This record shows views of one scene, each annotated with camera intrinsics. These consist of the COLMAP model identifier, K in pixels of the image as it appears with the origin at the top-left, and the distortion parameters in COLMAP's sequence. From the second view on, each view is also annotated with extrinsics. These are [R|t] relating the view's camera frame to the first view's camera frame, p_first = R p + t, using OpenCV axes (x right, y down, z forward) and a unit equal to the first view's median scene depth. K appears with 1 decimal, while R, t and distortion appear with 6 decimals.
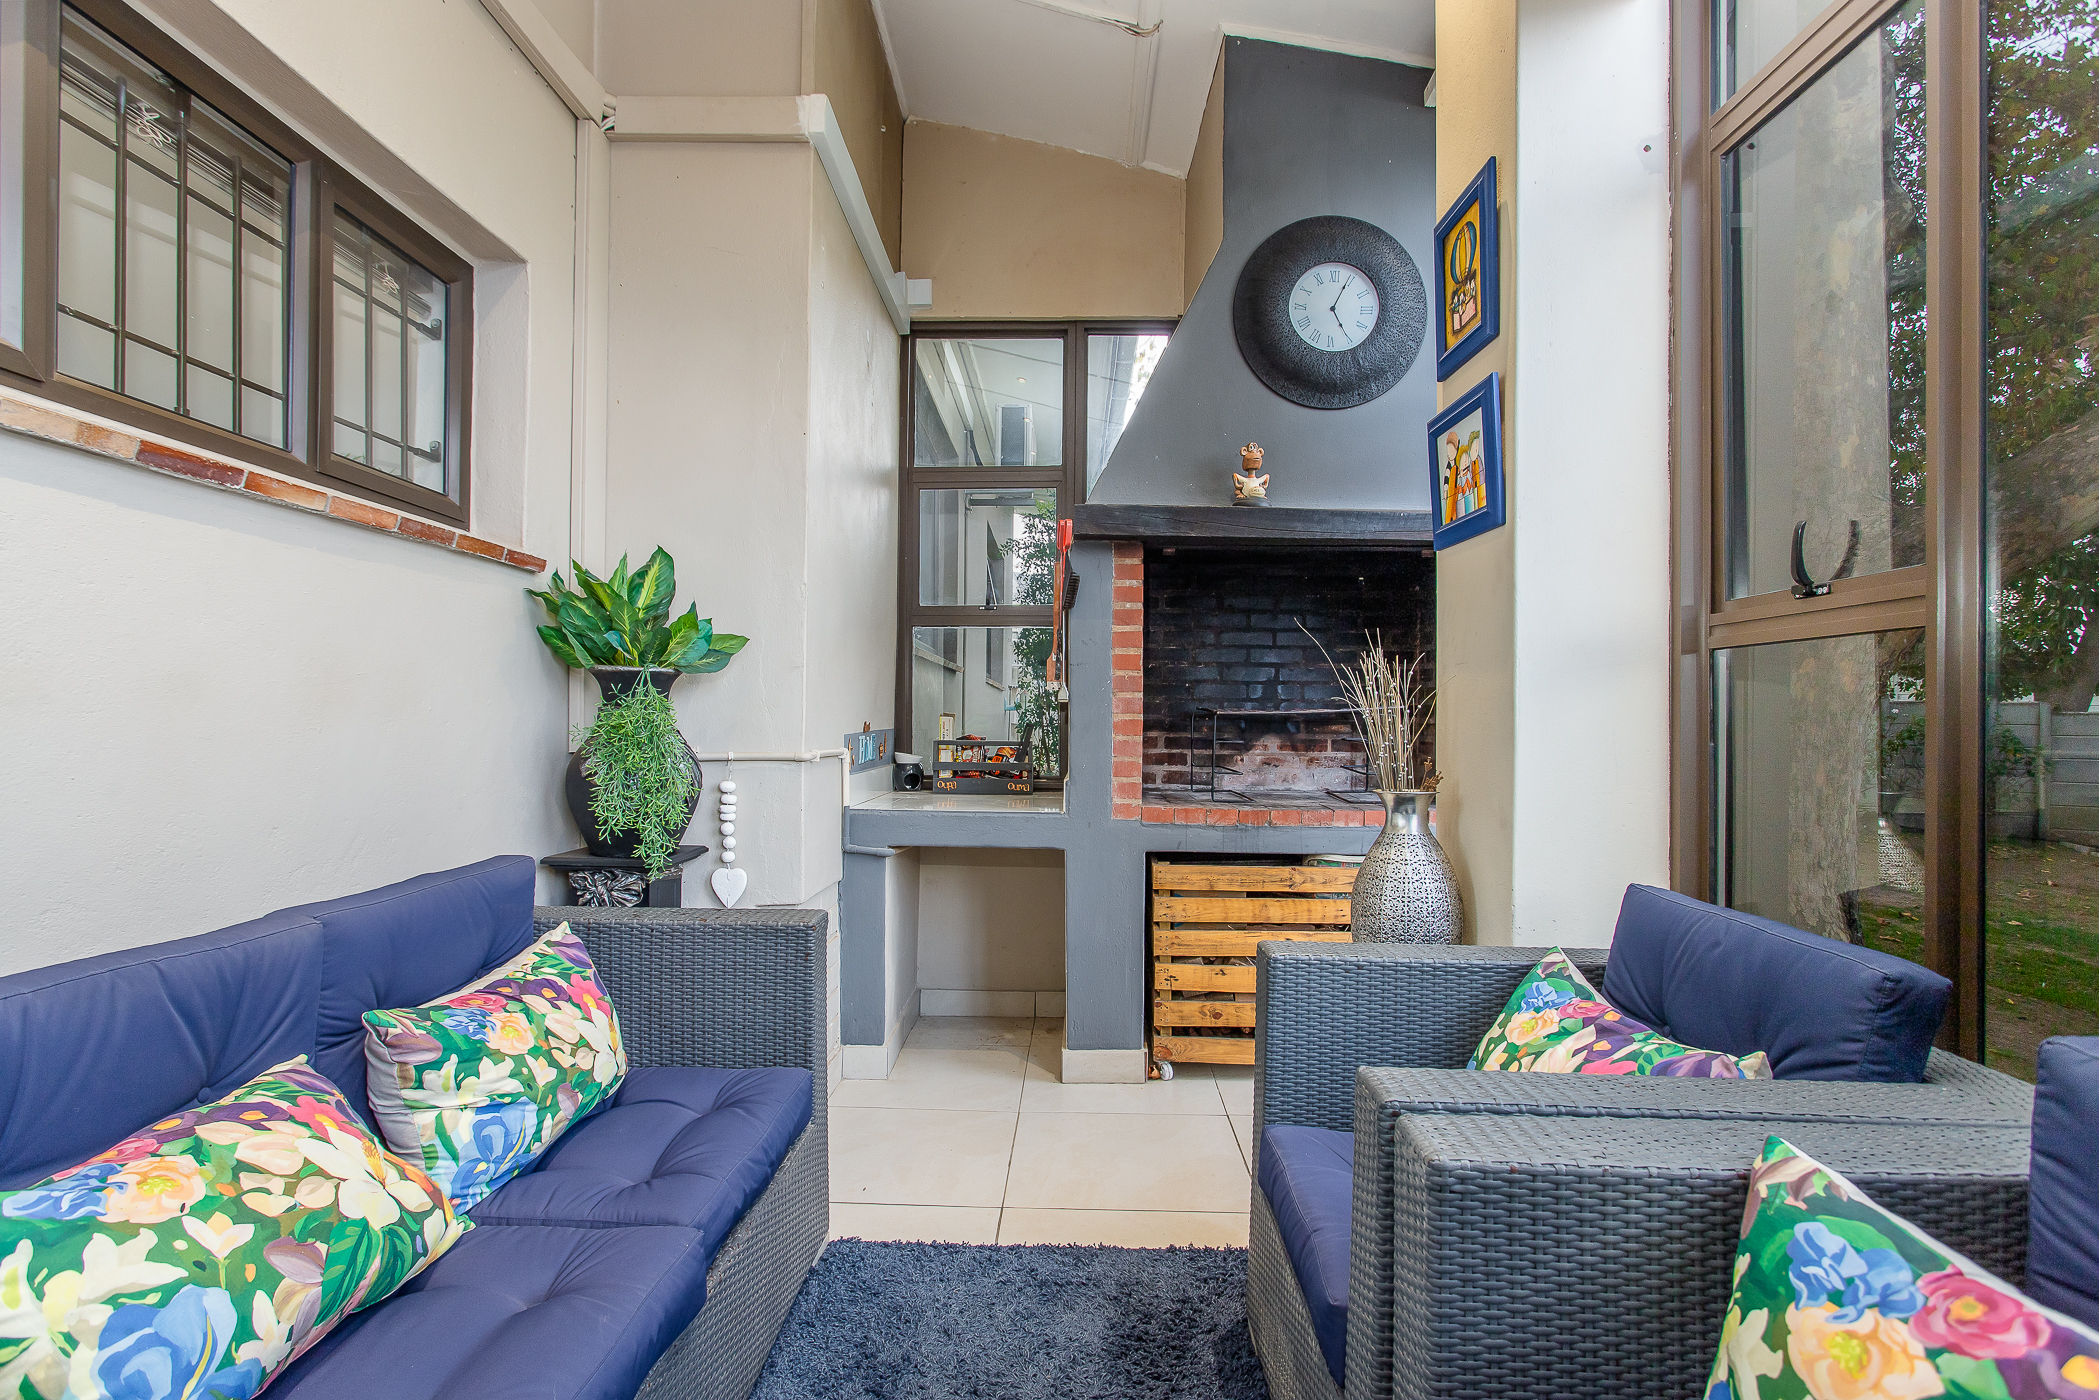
lens RADIAL K [[1019.5, 0, 1052.4], [0, 1019.5, 711.5], [0, 0, 1]] dist [-0.004946, -0.000392]
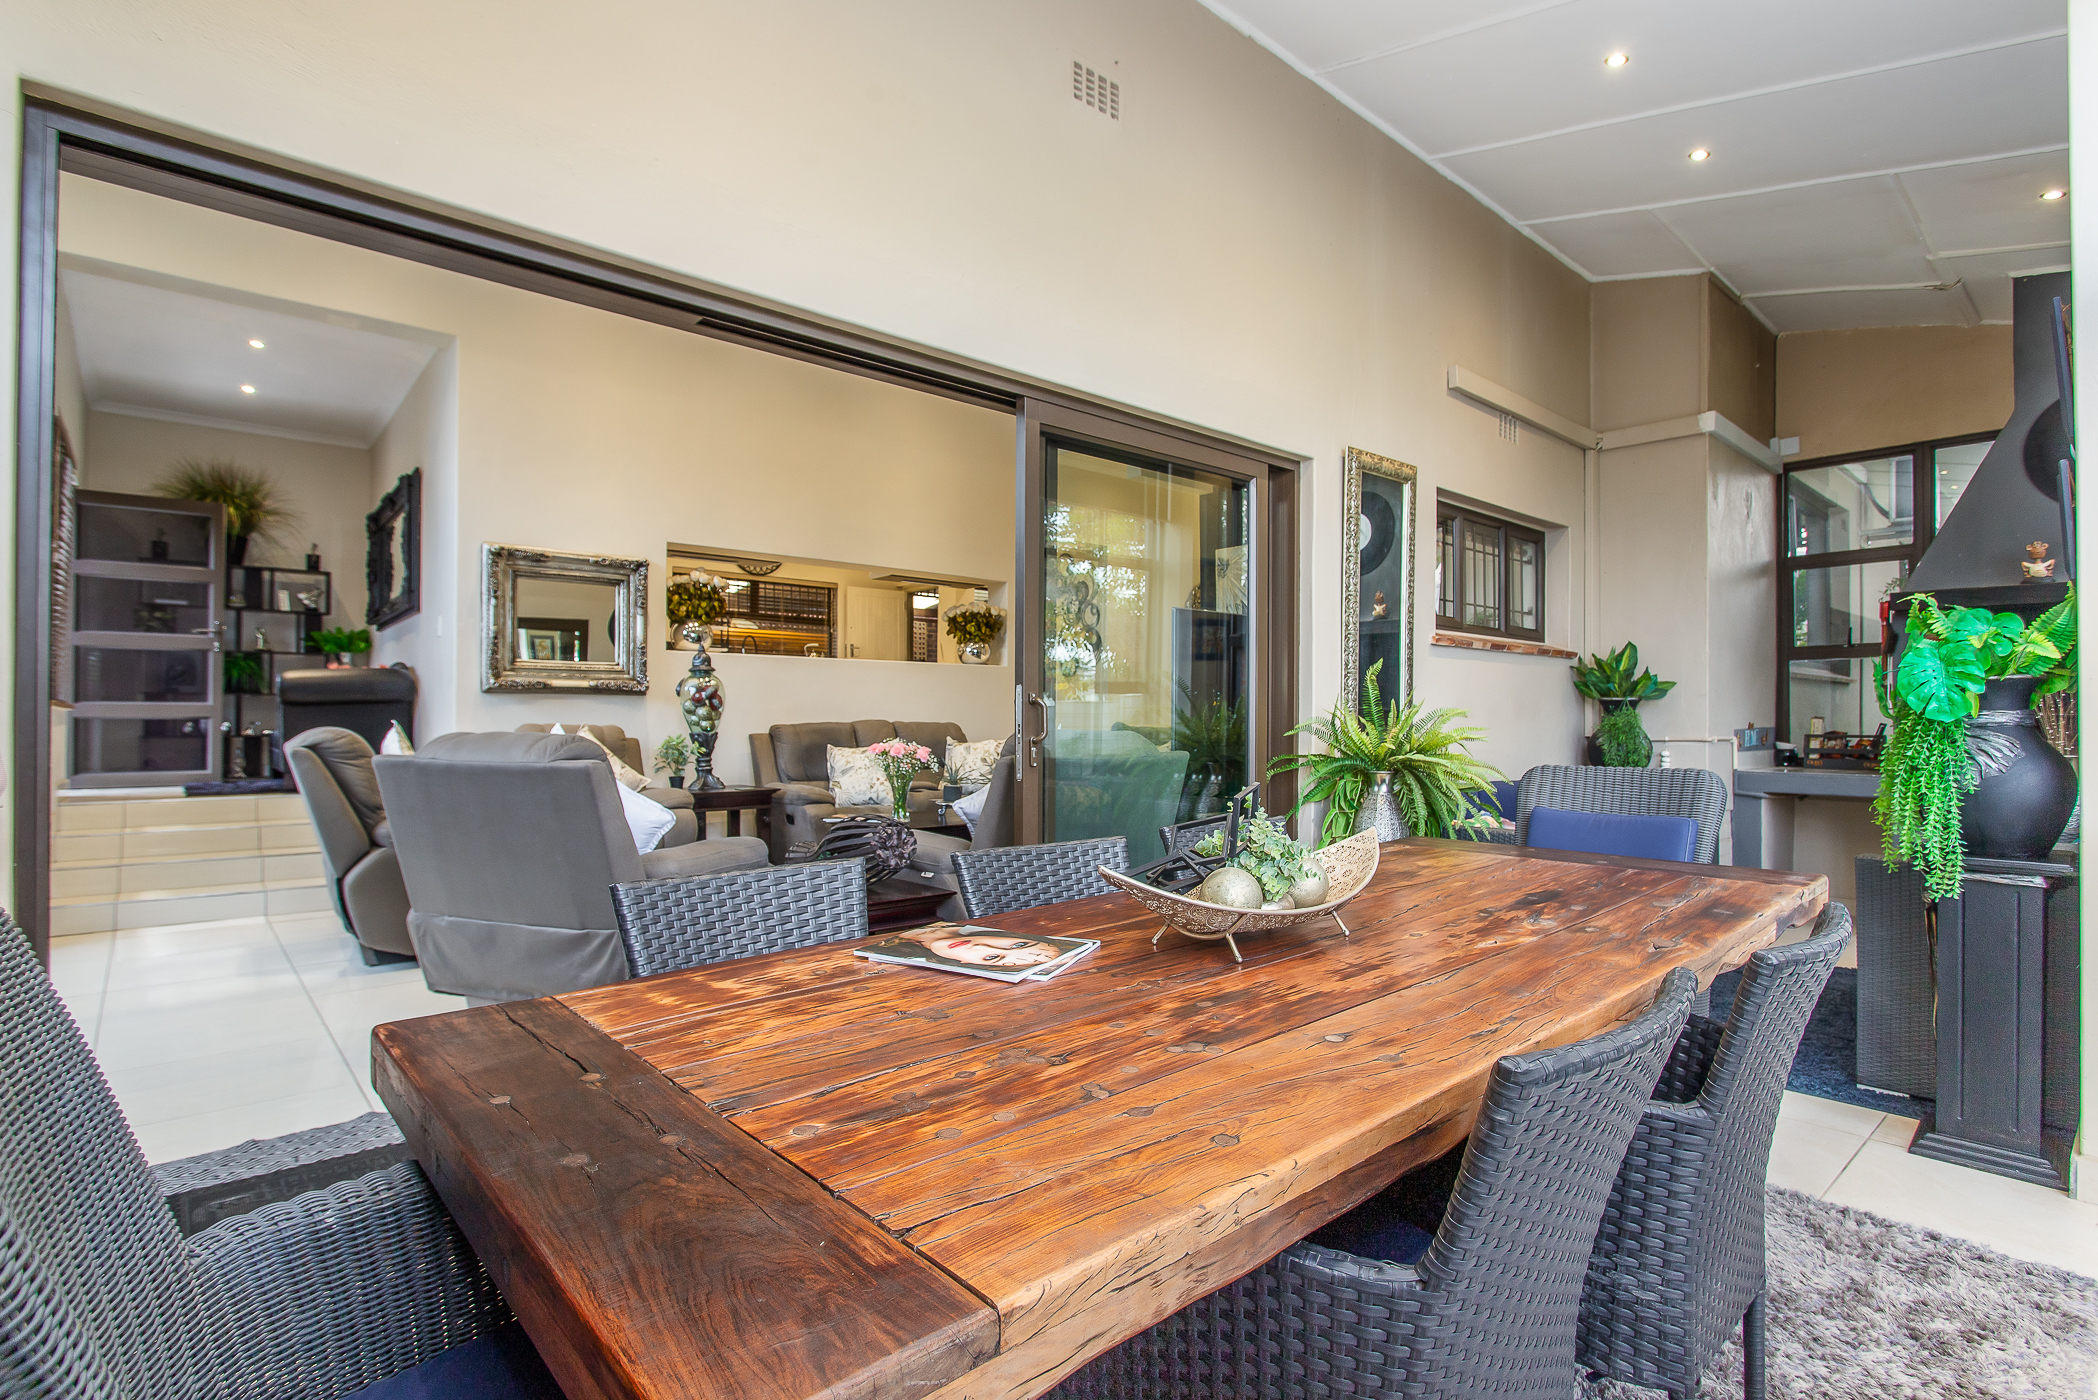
lens RADIAL K [[1019.0, 0, 1051.9], [0, 1019.0, 711.5], [0, 0, 1]] dist [-0.004946, -0.000392]
pose [[0.683801, -0.011472, -0.729578, 0.294327], [0.009034, 0.999933, -0.007256, -0.006969], [0.729613, -0.001629, 0.683859, -1.150439]]
